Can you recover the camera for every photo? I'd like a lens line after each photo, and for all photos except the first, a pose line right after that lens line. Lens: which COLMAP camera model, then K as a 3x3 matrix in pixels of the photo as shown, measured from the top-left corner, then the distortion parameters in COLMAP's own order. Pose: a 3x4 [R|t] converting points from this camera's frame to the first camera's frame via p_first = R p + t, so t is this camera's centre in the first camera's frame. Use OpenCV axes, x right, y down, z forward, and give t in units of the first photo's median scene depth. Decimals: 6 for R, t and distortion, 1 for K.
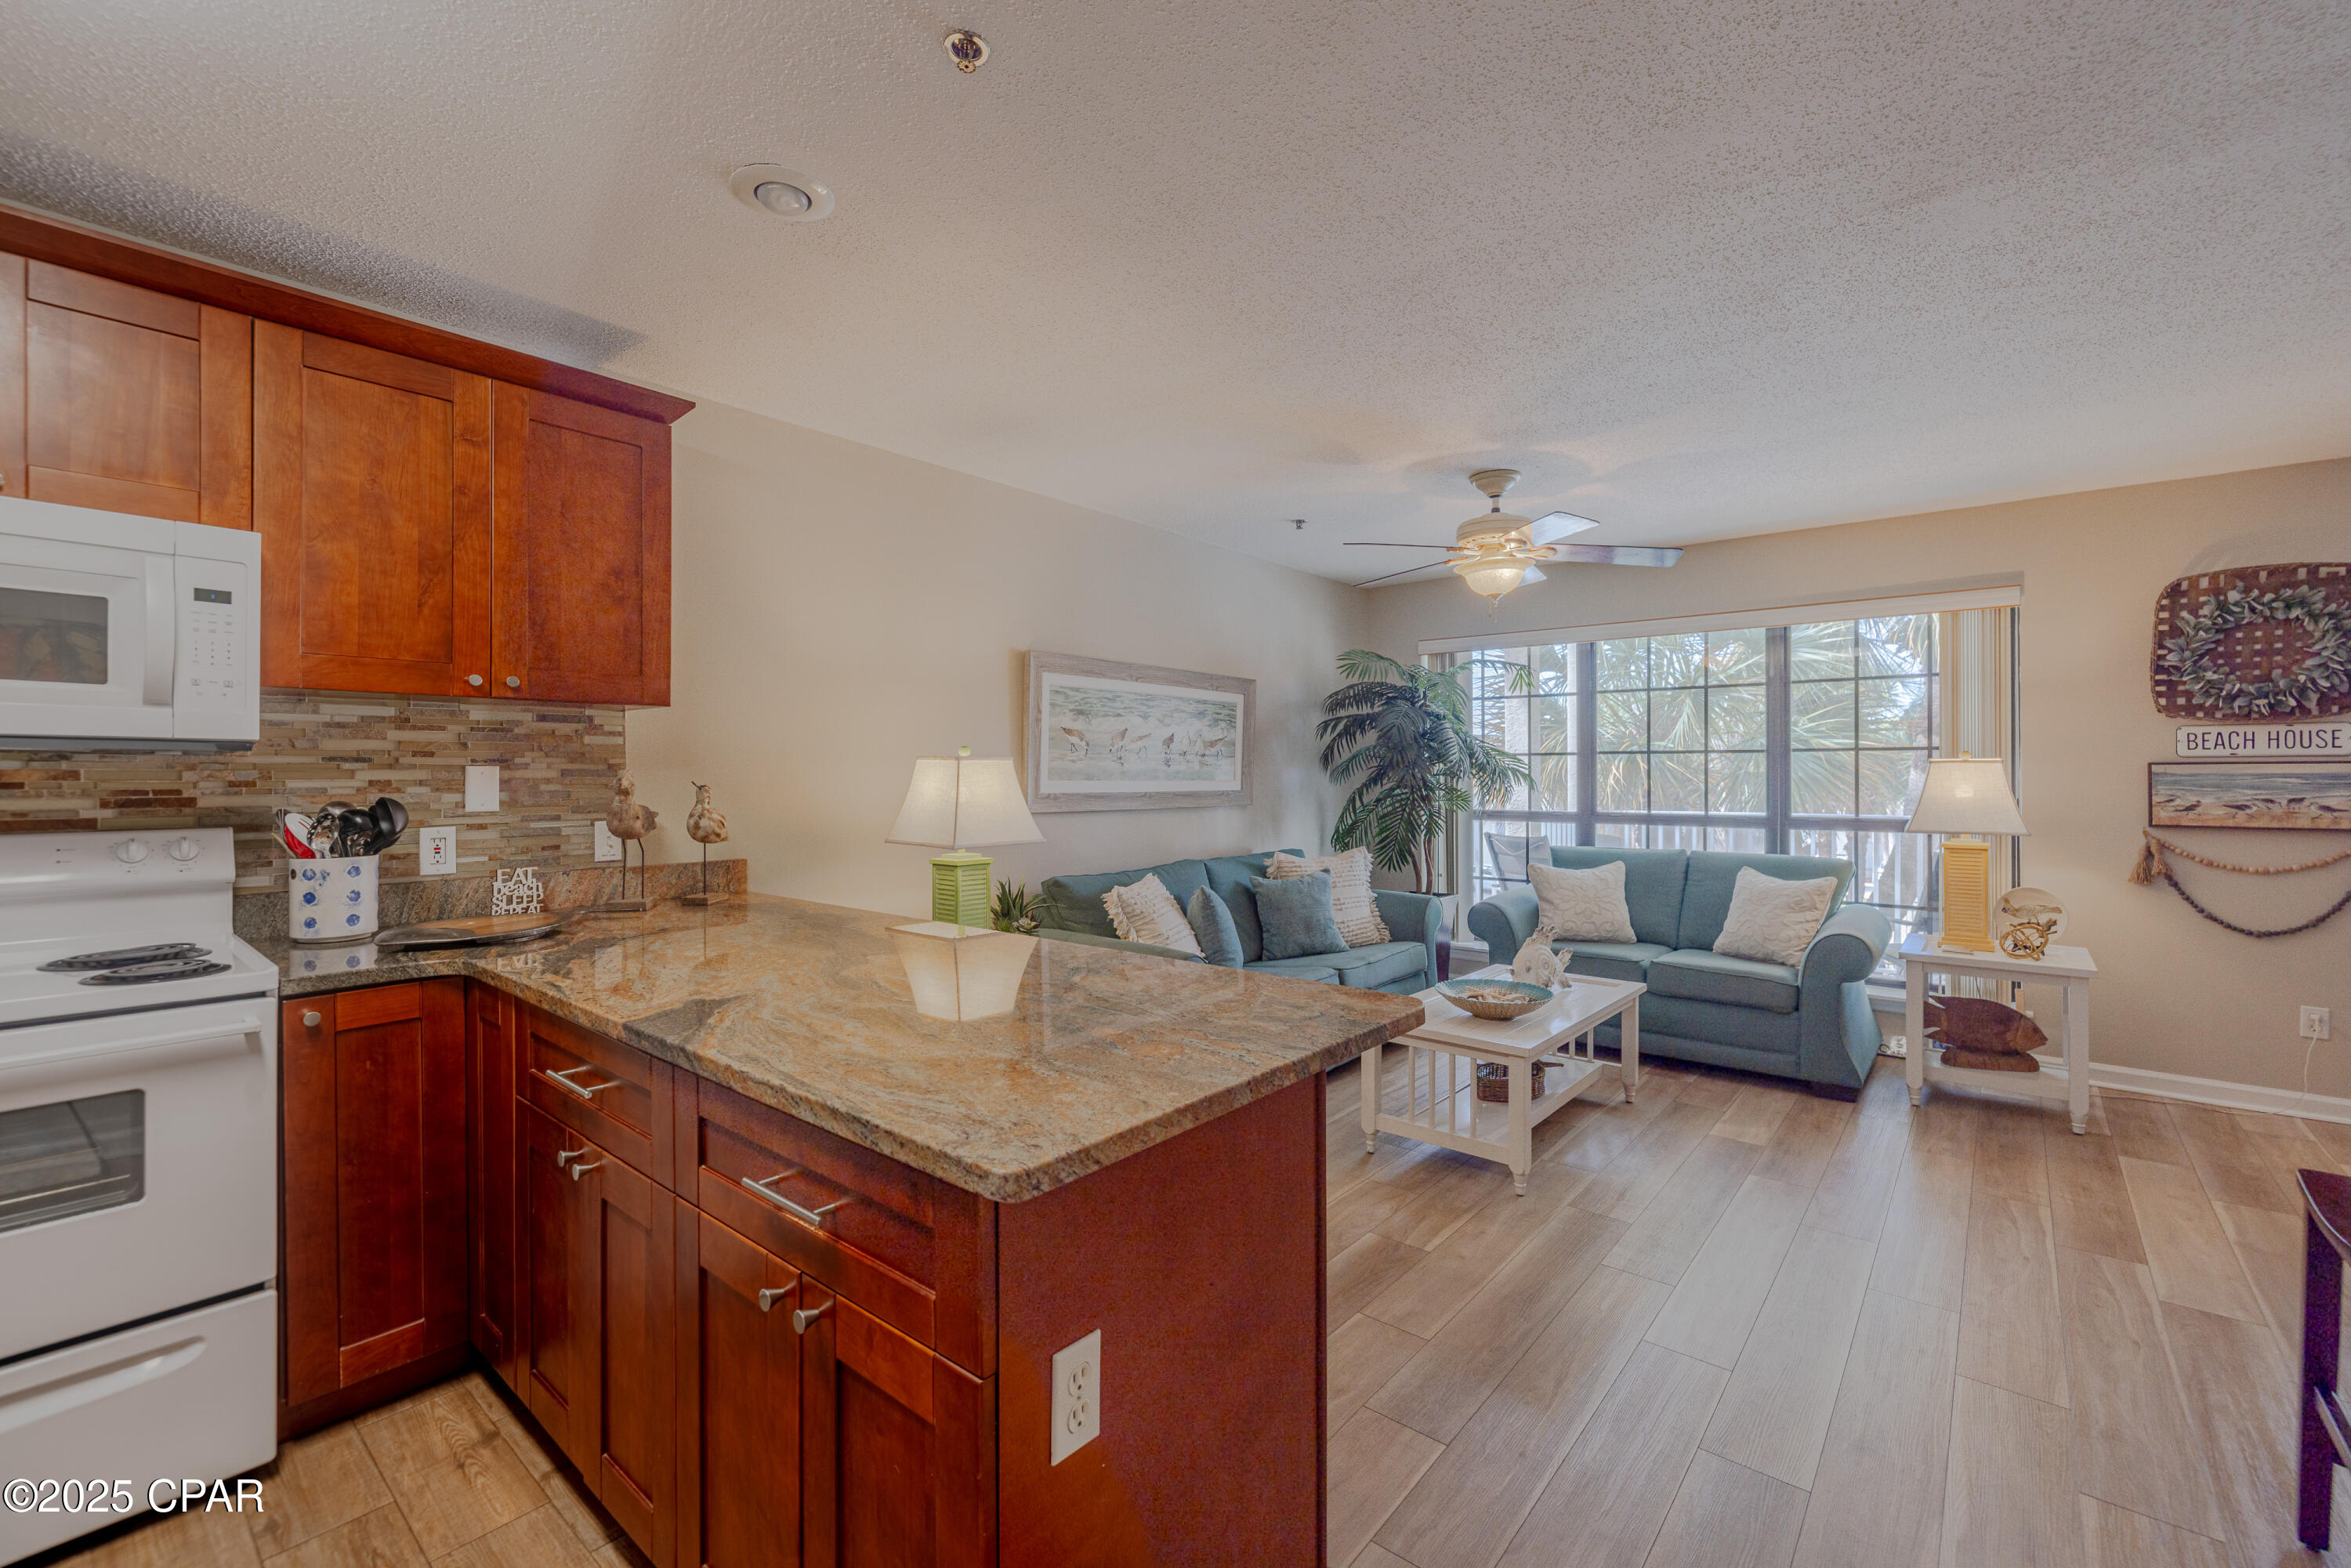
lens RADIAL K [[986.6, 0, 1153.4], [0, 986.6, 775.1], [0, 0, 1]] dist [0.004441, -0.000602]
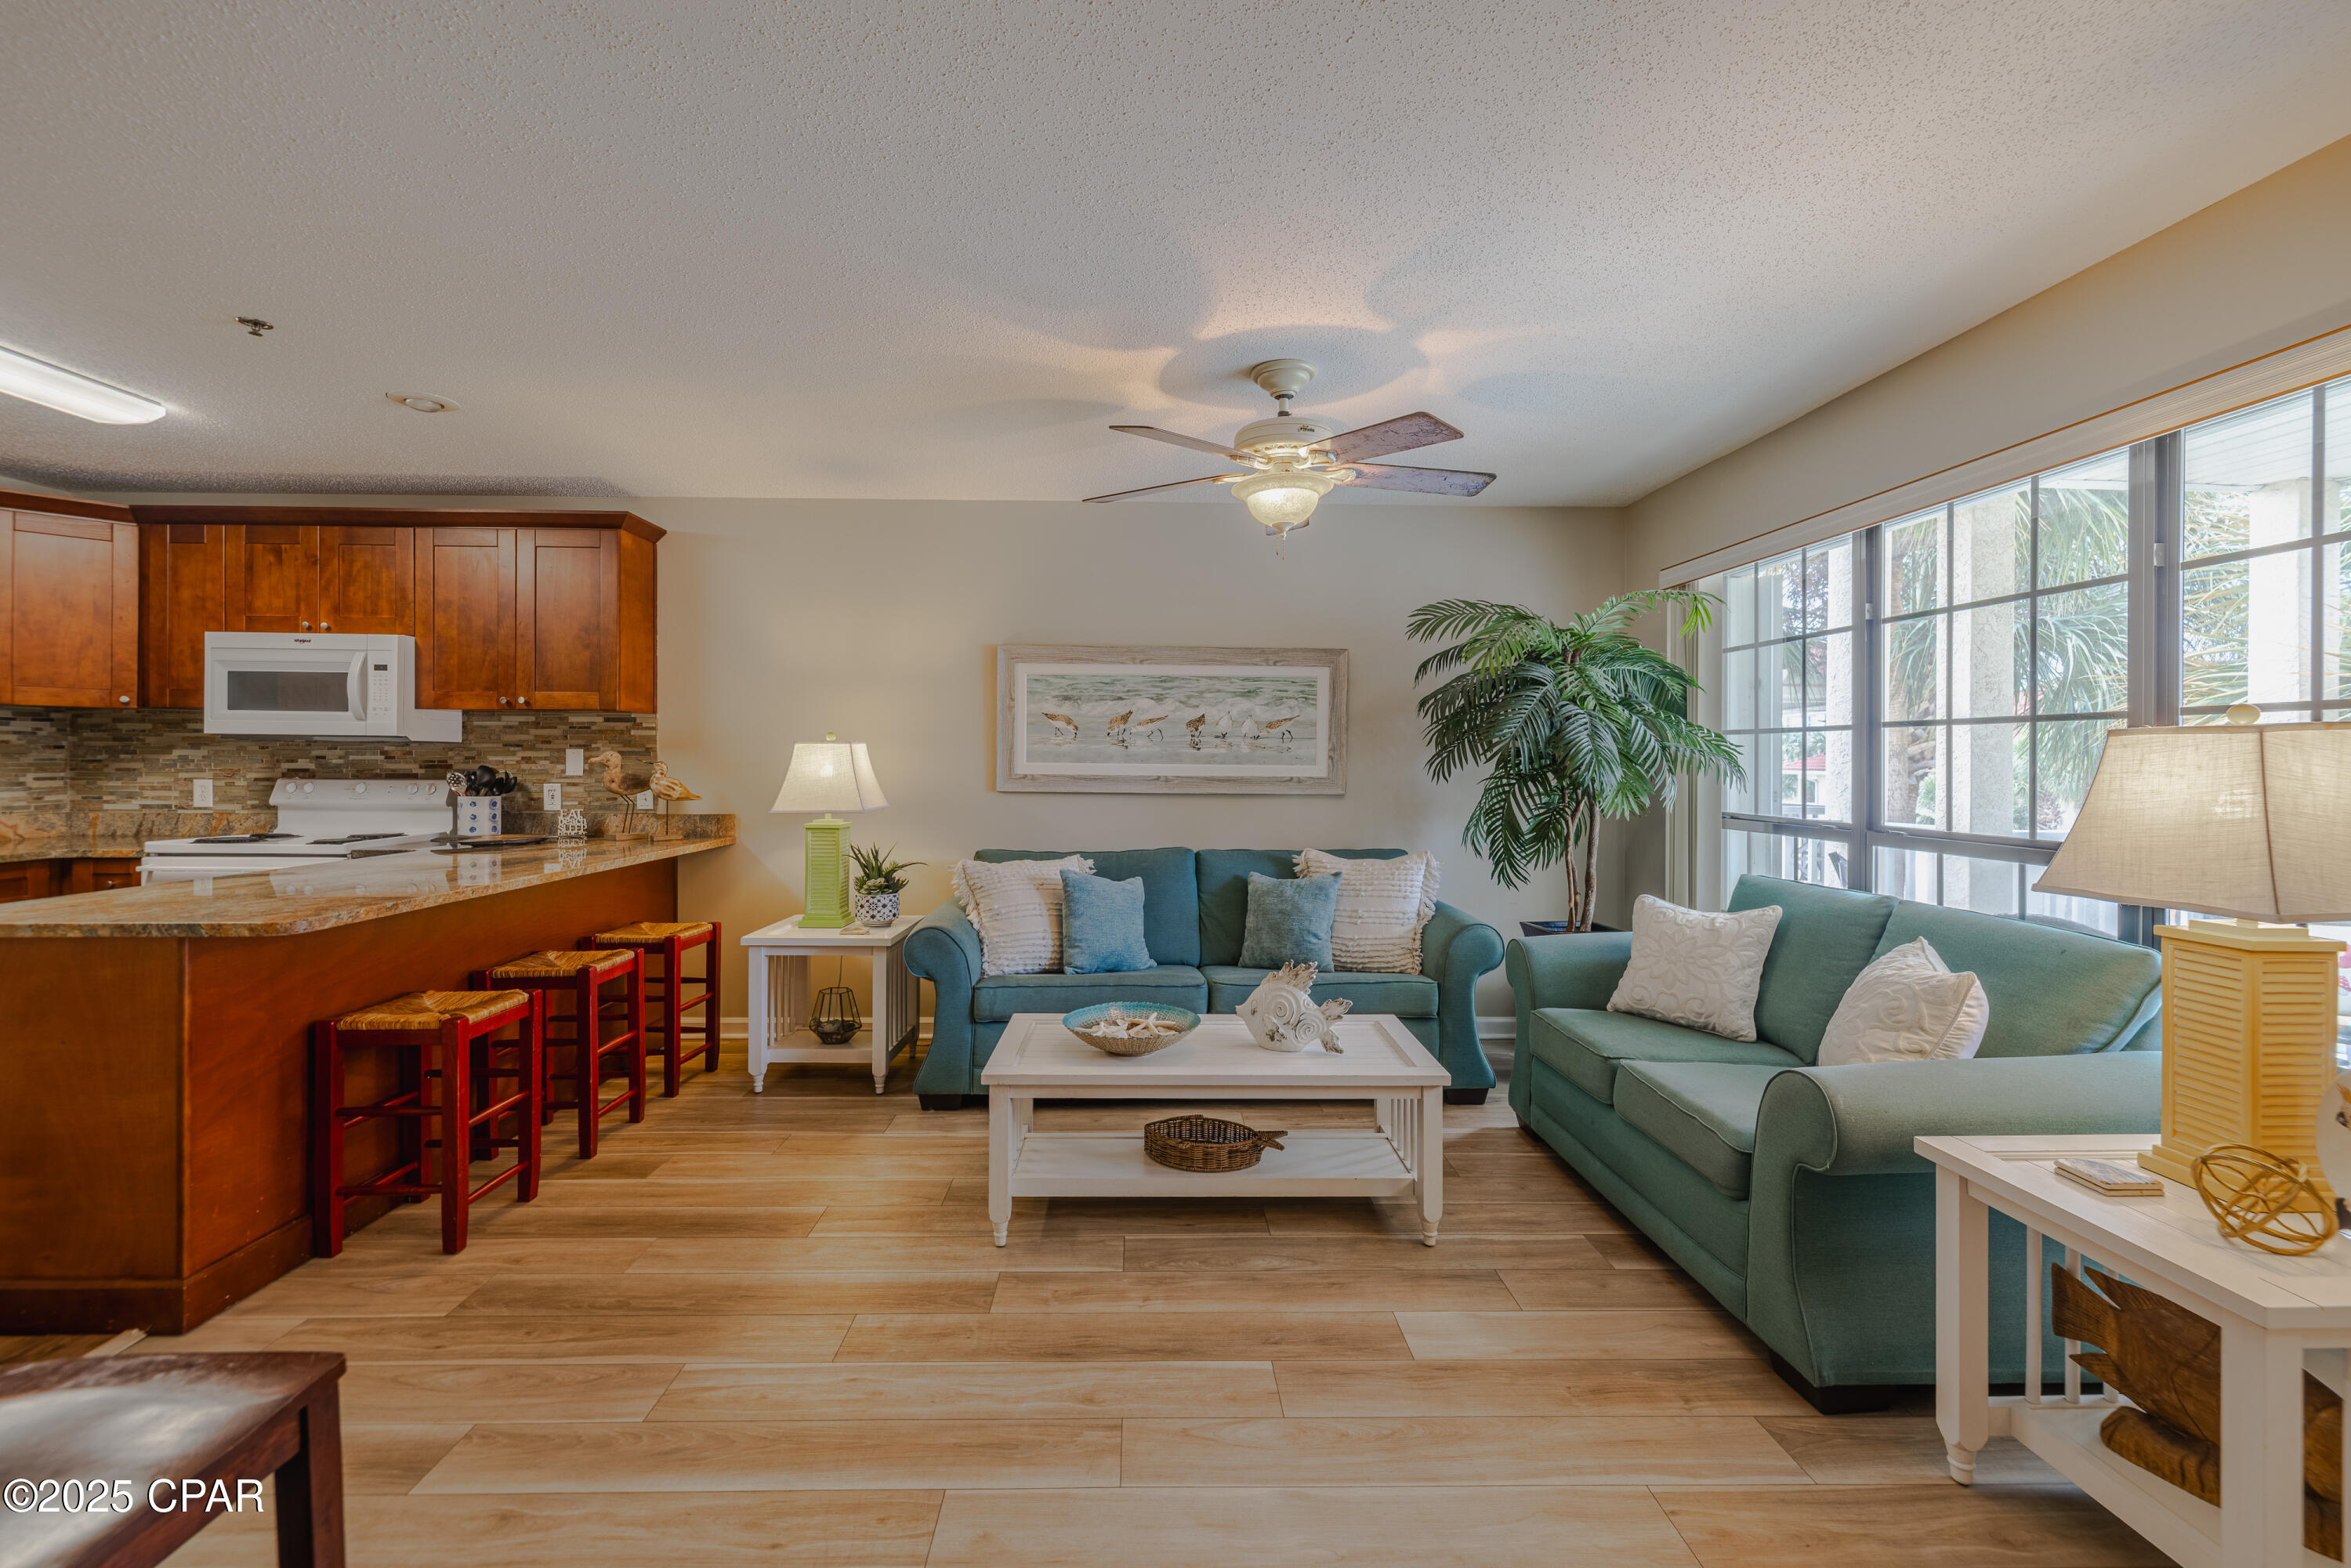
lens RADIAL K [[986.6, 0, 1177.8], [0, 986.6, 762.0], [0, 0, 1]] dist [0.004441, -0.000602]
pose [[0.668224, 0.004698, -0.743945, 1.542130], [-0.006951, 0.999976, 0.000071, 0.007334], [0.743928, 0.005124, 0.668240, 0.756130]]
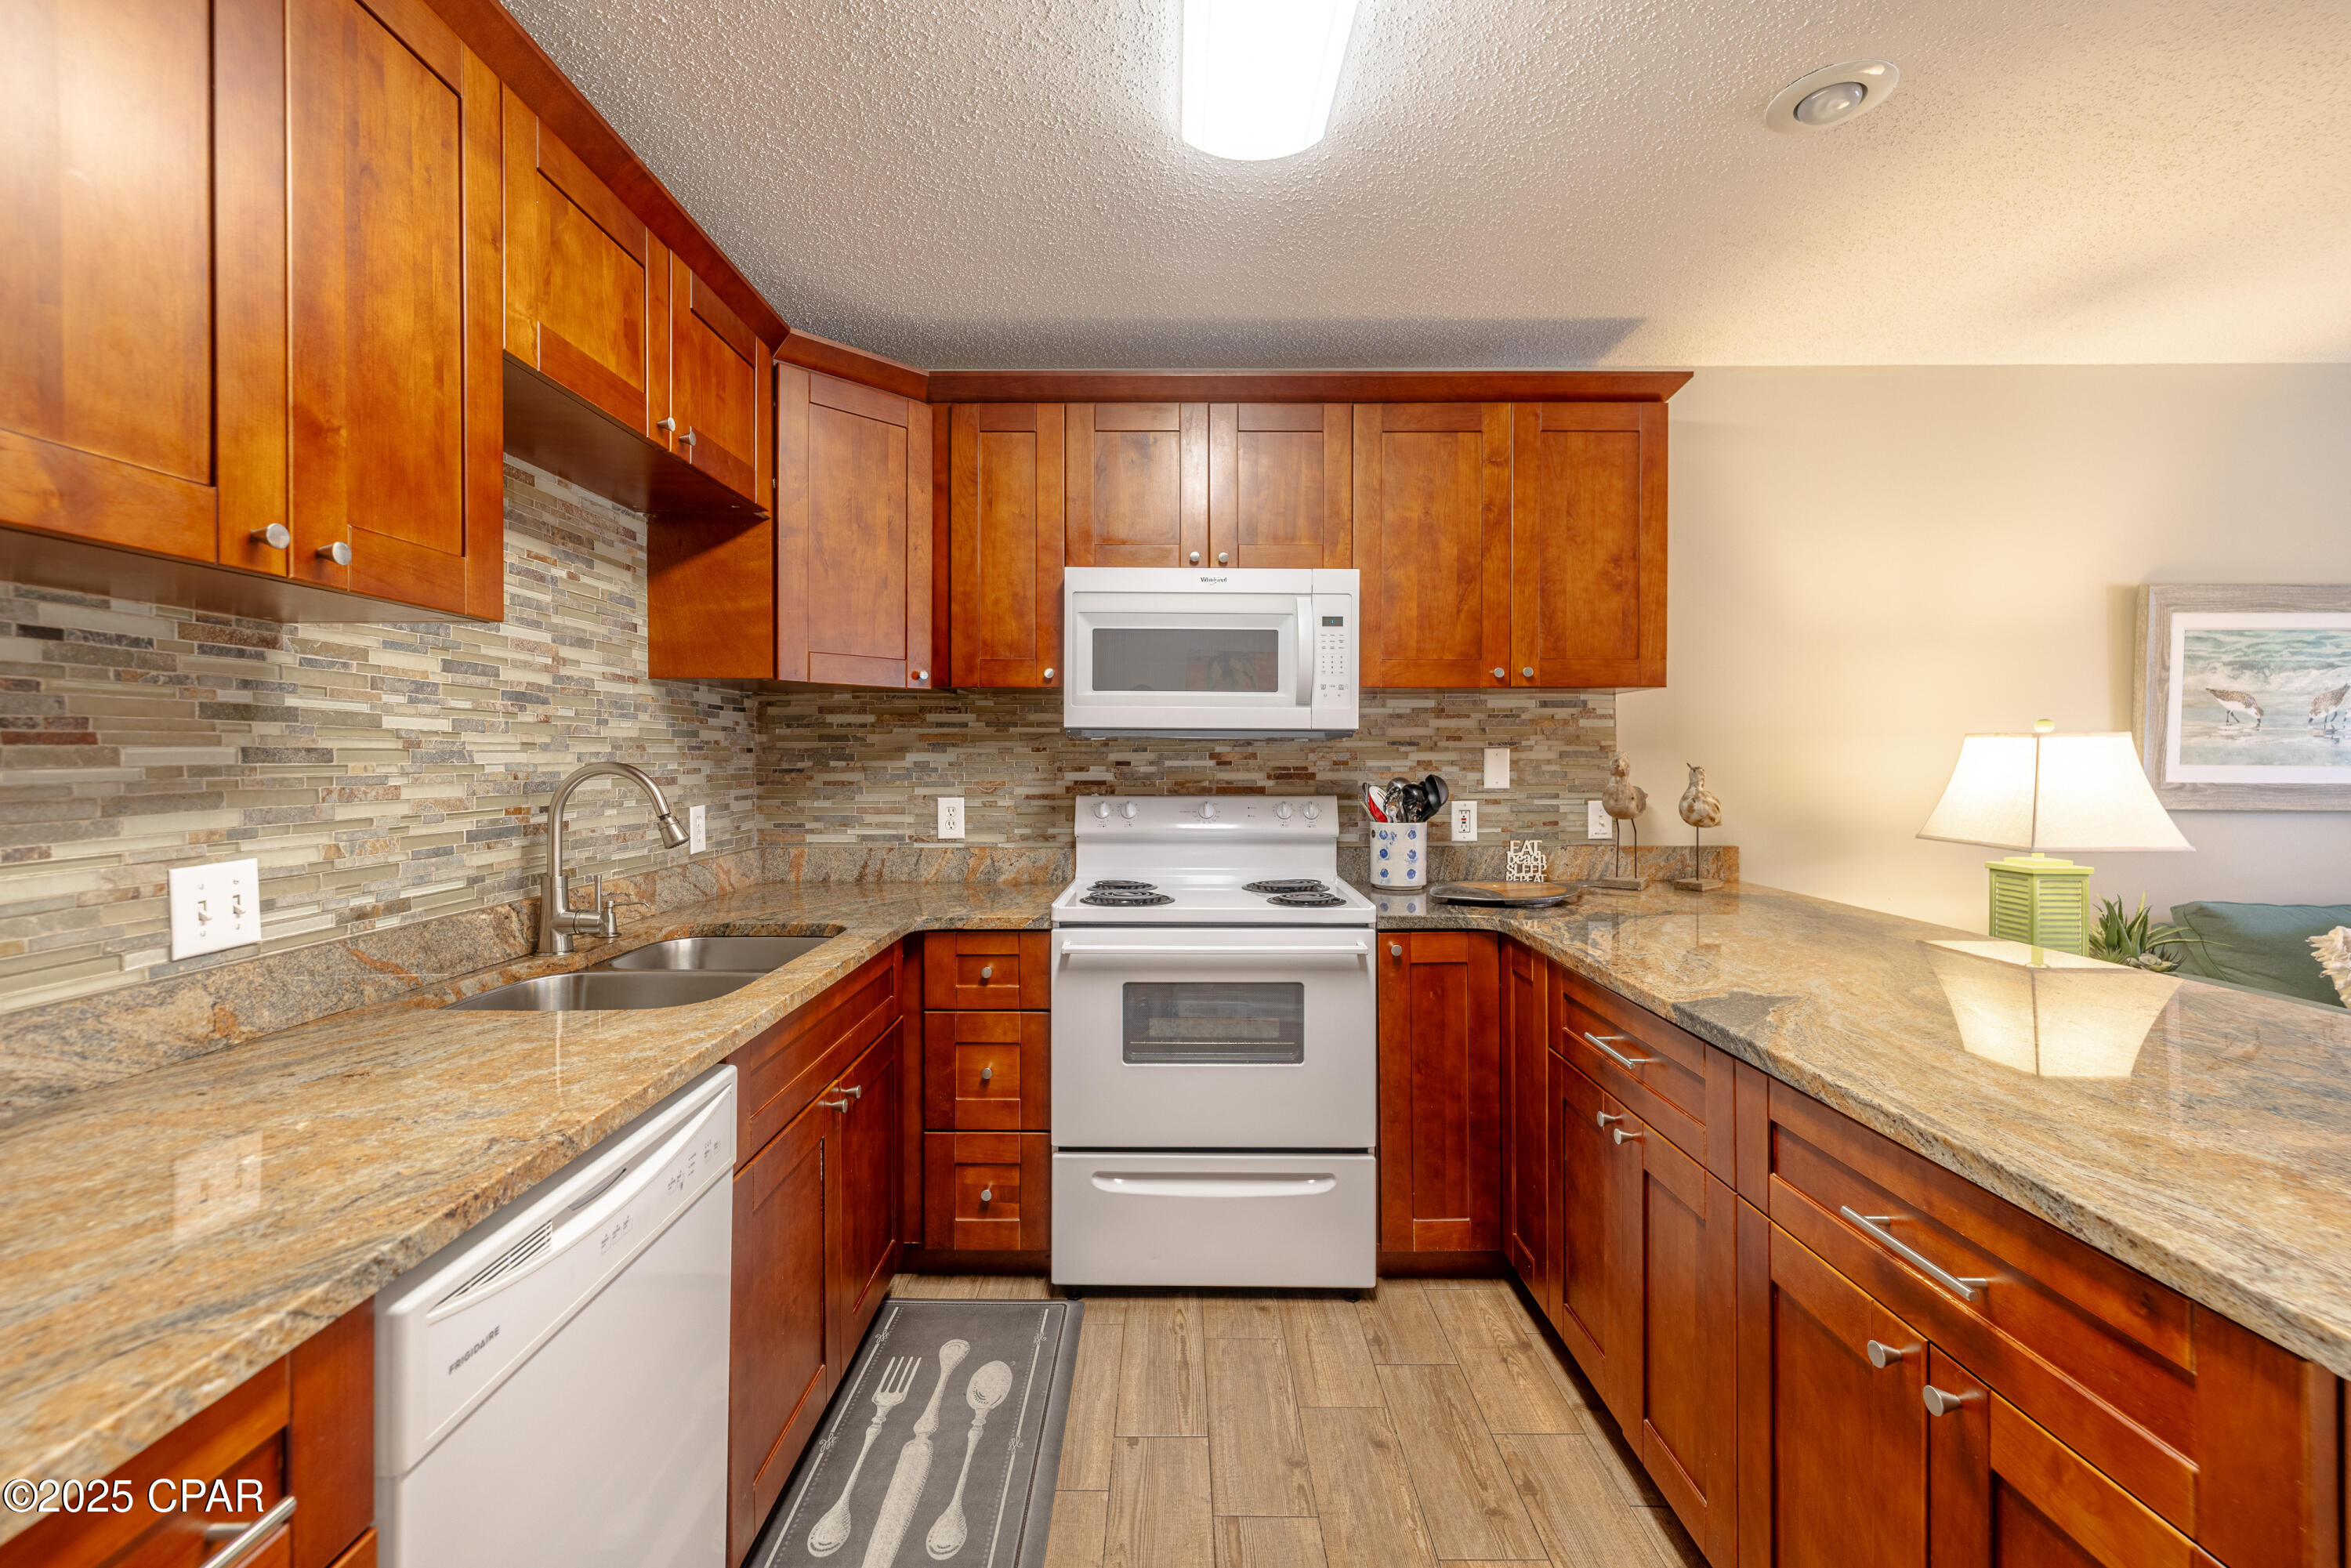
lens RADIAL K [[986.6, 0, 1179.4], [0, 986.6, 770.0], [0, 0, 1]] dist [0.004441, -0.000602]
pose [[0.651996, 0.010759, -0.758146, -0.068025], [-0.001116, 0.999912, 0.013231, 0.001220], [0.758222, -0.007781, 0.651950, -0.018693]]
